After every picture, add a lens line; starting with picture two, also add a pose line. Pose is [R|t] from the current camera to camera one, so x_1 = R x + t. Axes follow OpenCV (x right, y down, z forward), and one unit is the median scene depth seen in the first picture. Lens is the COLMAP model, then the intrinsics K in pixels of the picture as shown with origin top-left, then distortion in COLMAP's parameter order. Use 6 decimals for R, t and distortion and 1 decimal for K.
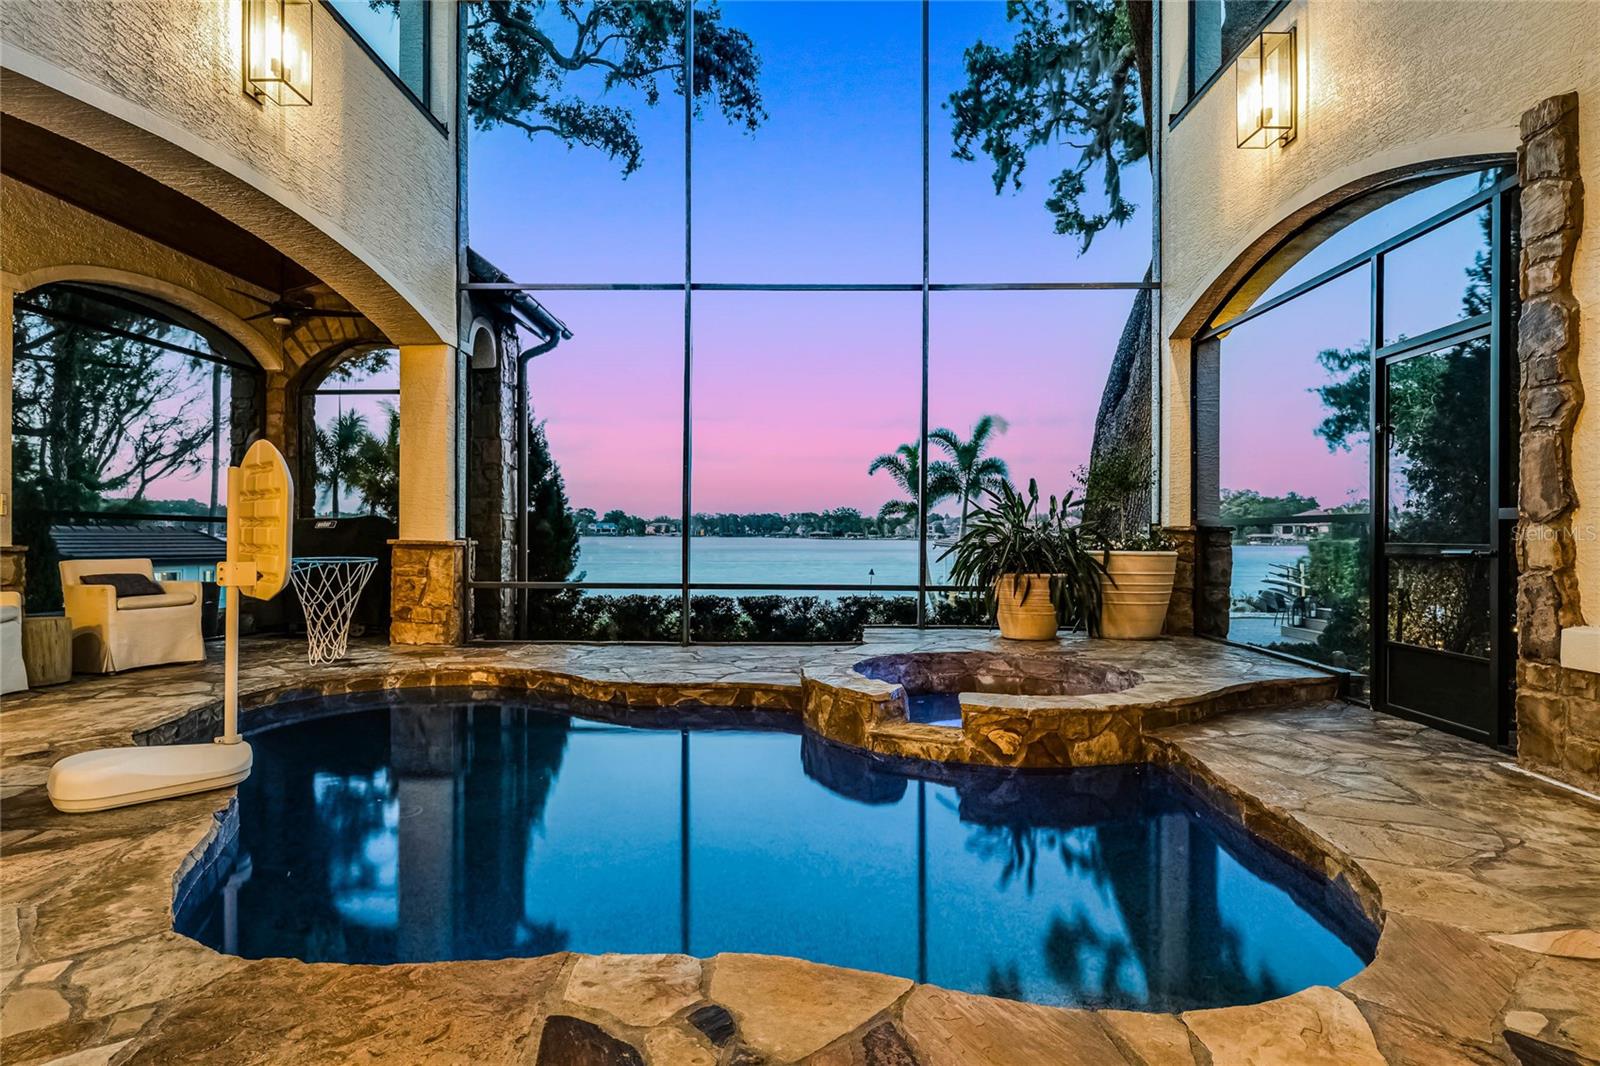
lens RADIAL K [[926.8, 0, 787.2], [0, 926.8, 534.7], [0, 0, 1]] dist [0.002542, 0.000340]
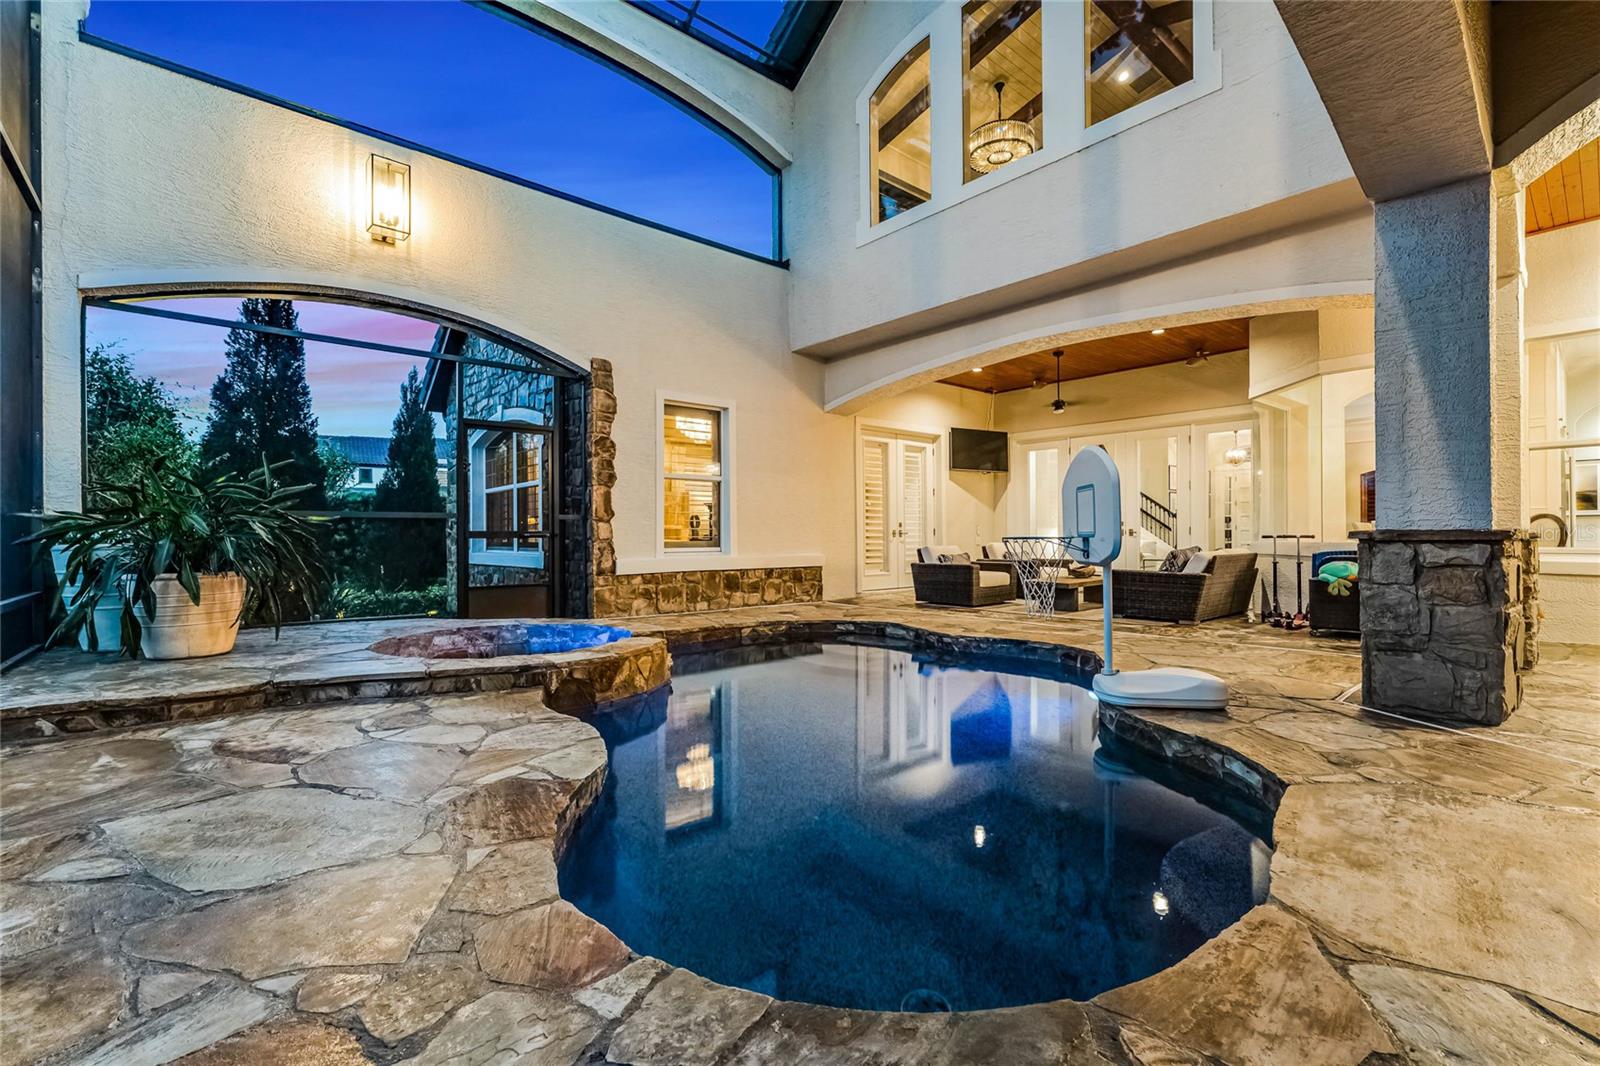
lens RADIAL K [[702.7, 0, 792.7], [0, 702.7, 531.1], [0, 0, 1]] dist [0.000439, -0.001205]
pose [[-0.669895, 0.003521, 0.742448, -0.990152], [0.001451, 0.999993, -0.003433, 0.020793], [-0.742455, -0.001222, -0.669895, 1.908742]]
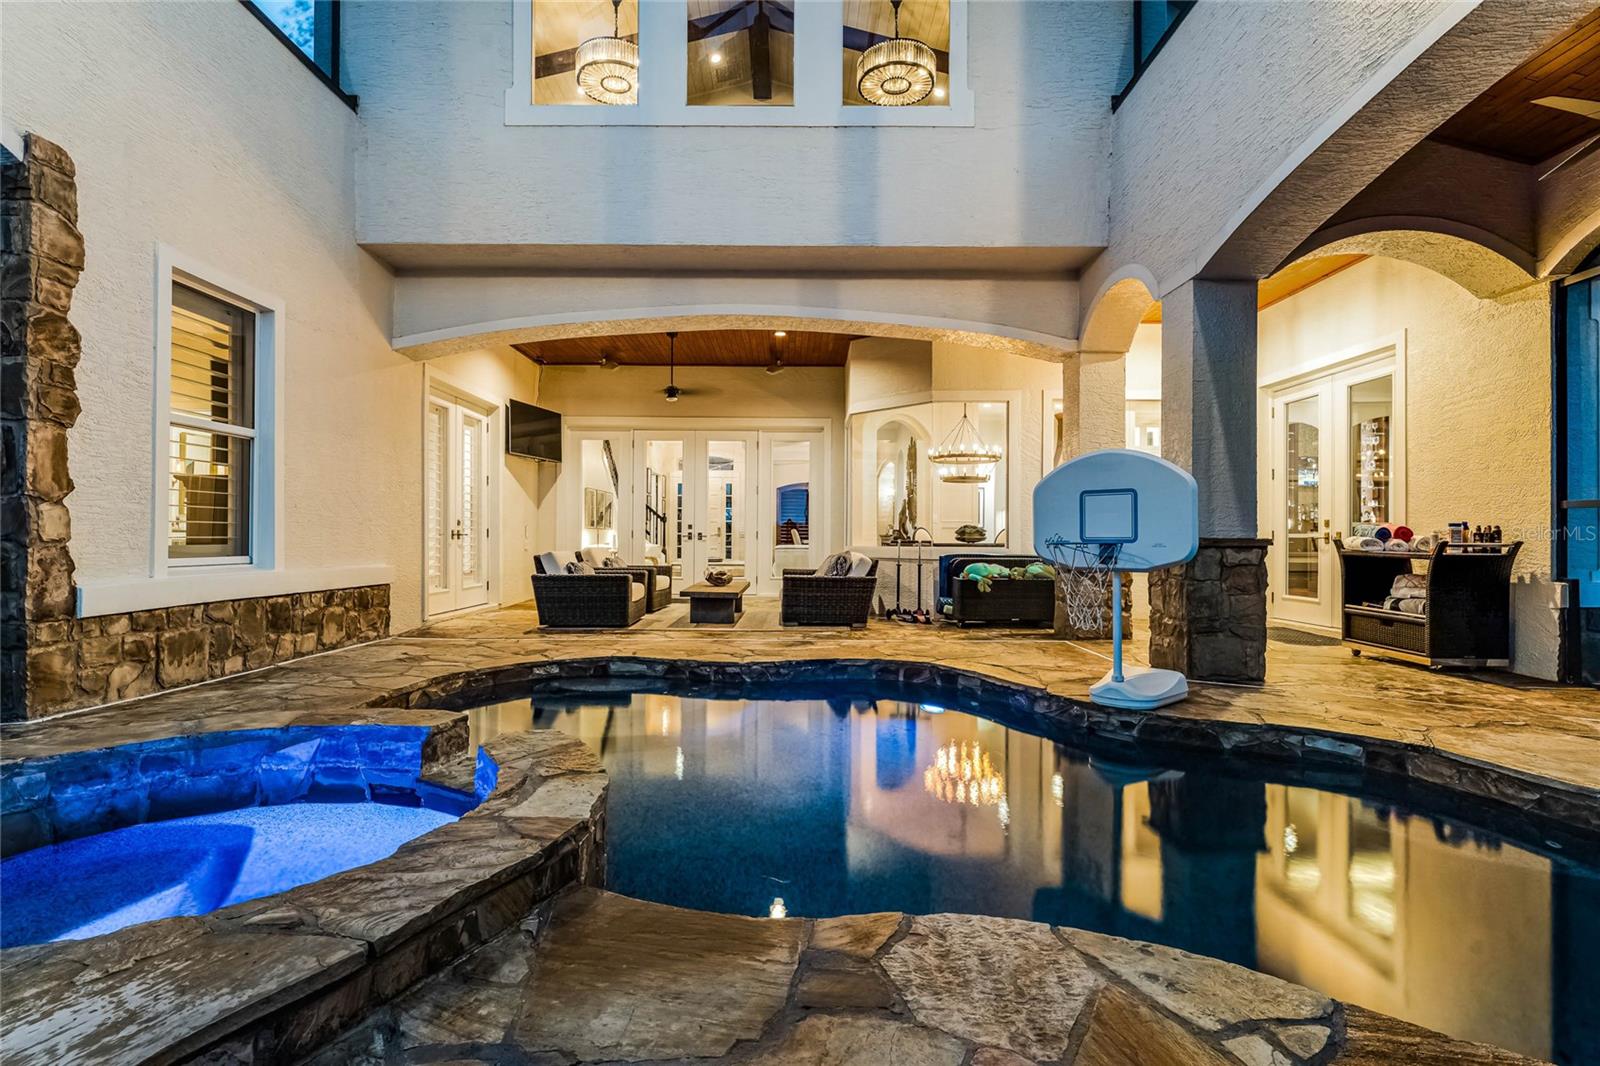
lens RADIAL K [[777.2, 0, 792.7], [0, 777.2, 532.2], [0, 0, 1]] dist [-0.002453, -0.000051]
pose [[-0.999610, -0.009282, -0.026349, -0.098668], [-0.009049, 0.999919, -0.008946, 0.025393], [0.026429, -0.008704, -0.999613, 1.990087]]
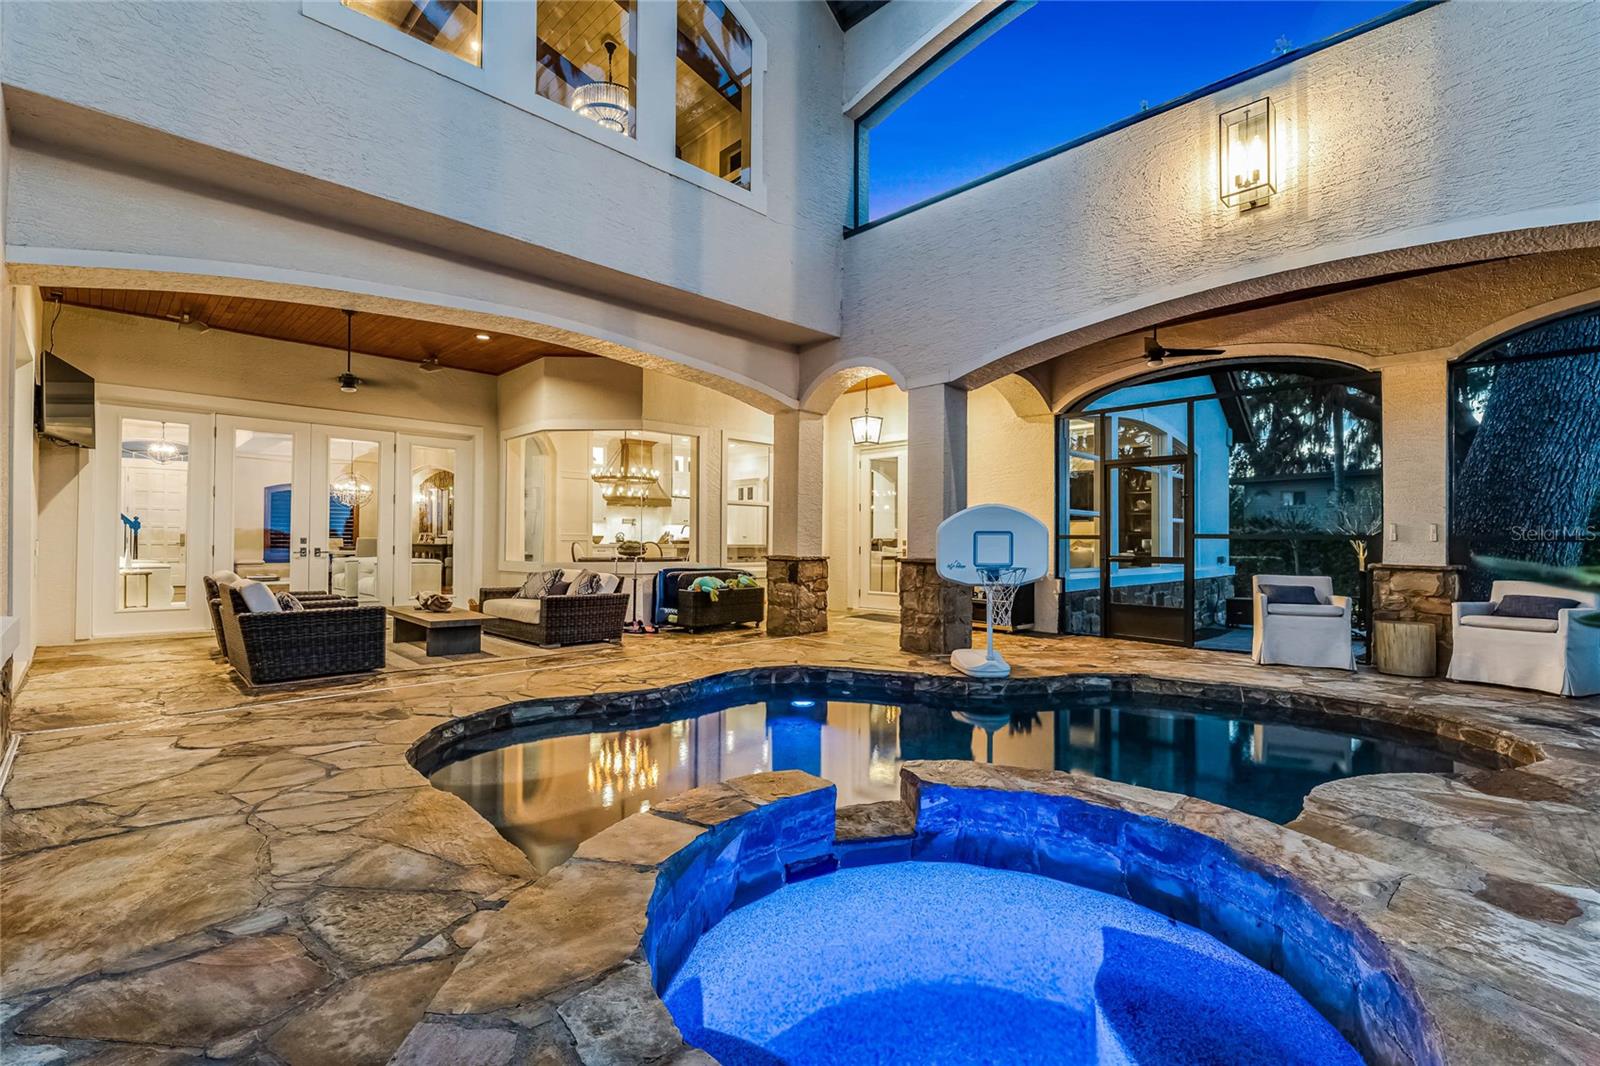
lens RADIAL K [[714.6, 0, 793.2], [0, 714.6, 533.7], [0, 0, 1]] dist [-0.002042, 0.000267]
pose [[-0.694479, -0.016408, -0.719326, 0.743474], [-0.006595, 0.999843, -0.016440, -0.013421], [0.719483, -0.006673, -0.694478, 1.663690]]
